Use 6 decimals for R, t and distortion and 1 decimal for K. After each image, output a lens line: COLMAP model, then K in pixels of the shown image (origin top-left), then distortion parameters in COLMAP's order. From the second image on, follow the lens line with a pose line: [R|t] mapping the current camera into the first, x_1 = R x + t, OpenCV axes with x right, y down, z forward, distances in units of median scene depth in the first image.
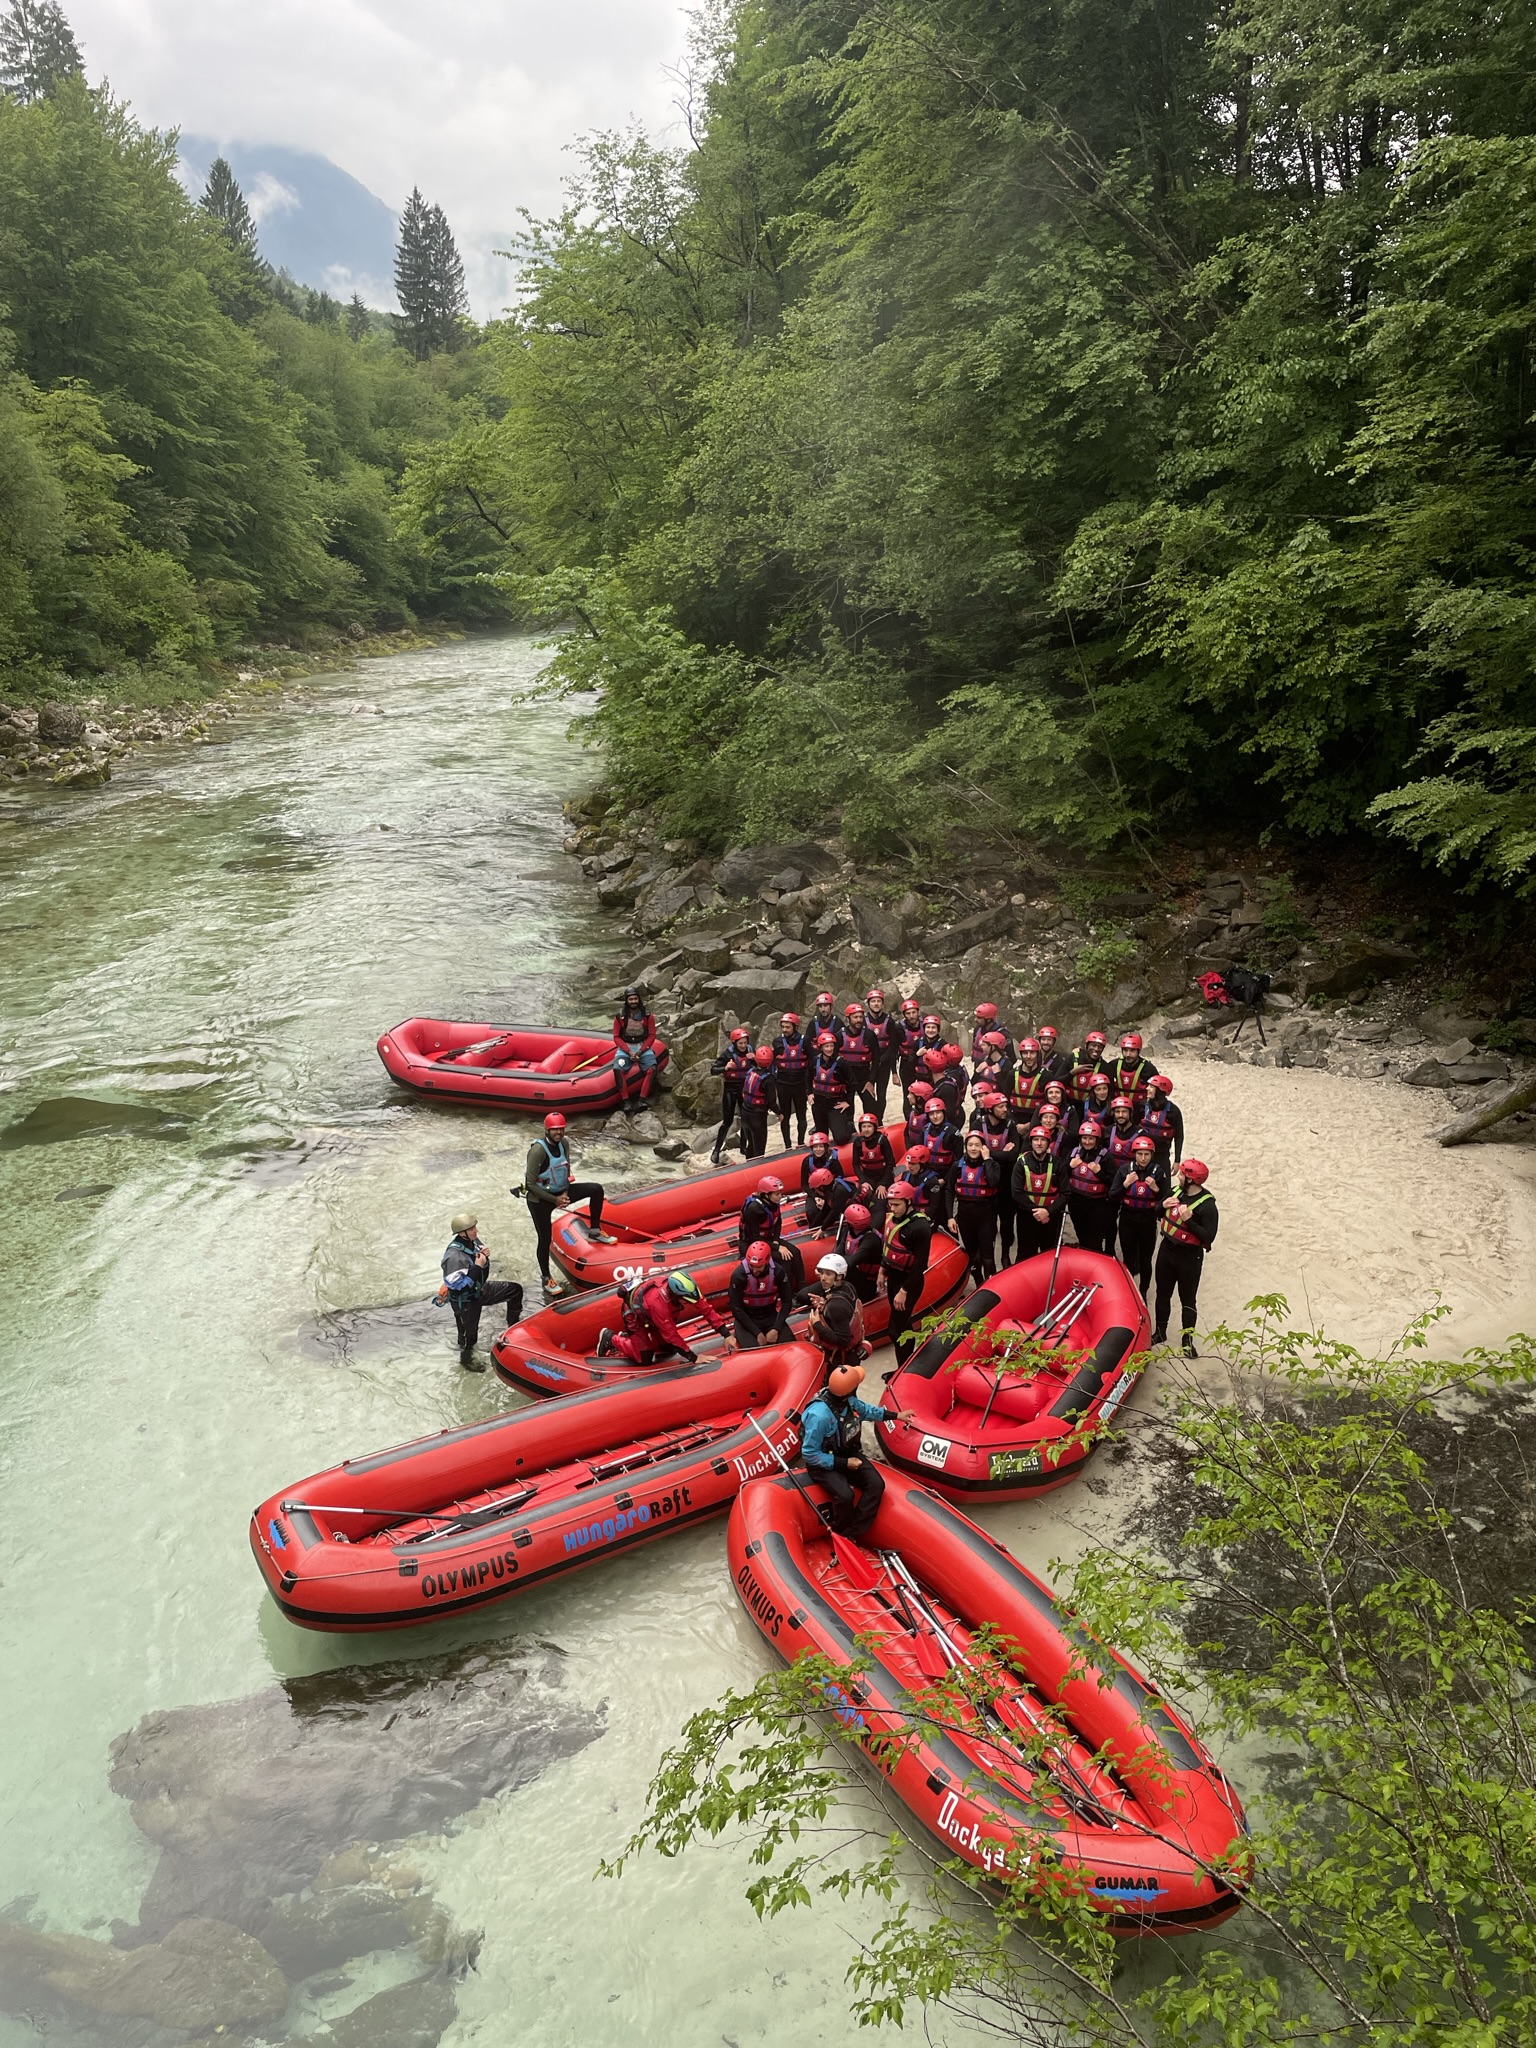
lens RADIAL K [[1570.6, 0, 768.0], [0, 1570.6, 1024.0], [0, 0, 1]] dist [0.092631, -0.124416]
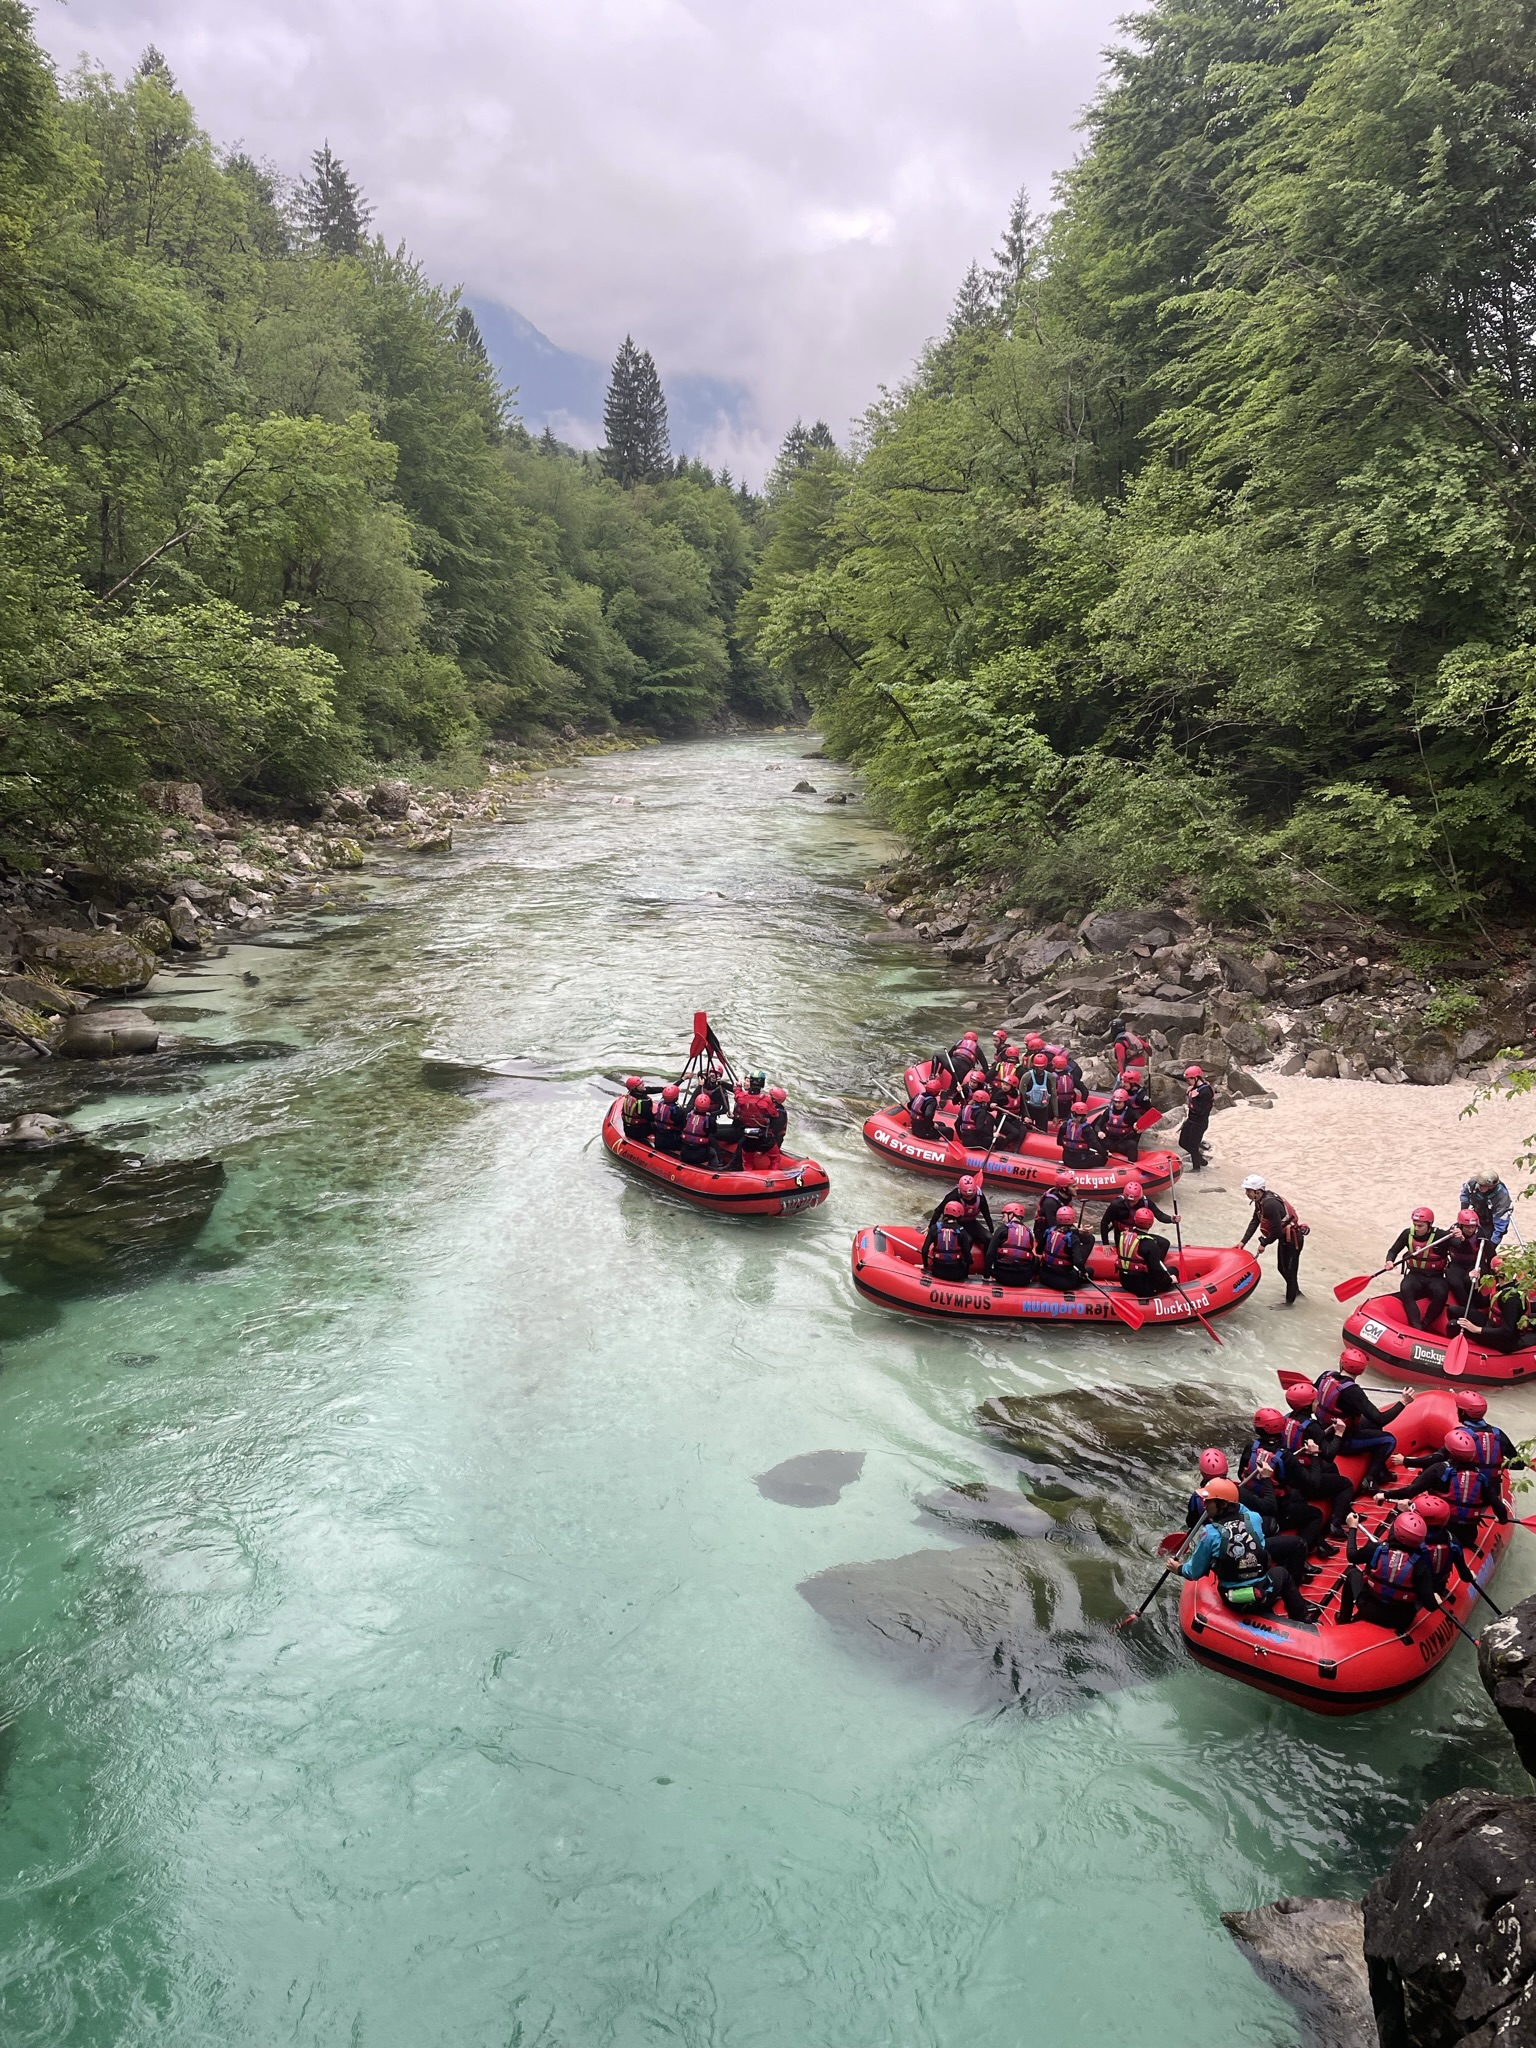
lens RADIAL K [[1539.4, 0, 792.7], [0, 1539.4, 996.9], [0, 0, 1]] dist [0.089383, -0.110428]
pose [[0.996026, 0.052042, -0.072272, -0.192739], [-0.057822, 0.995090, -0.080326, 0.069806], [0.067737, 0.084185, 0.994145, -0.208583]]
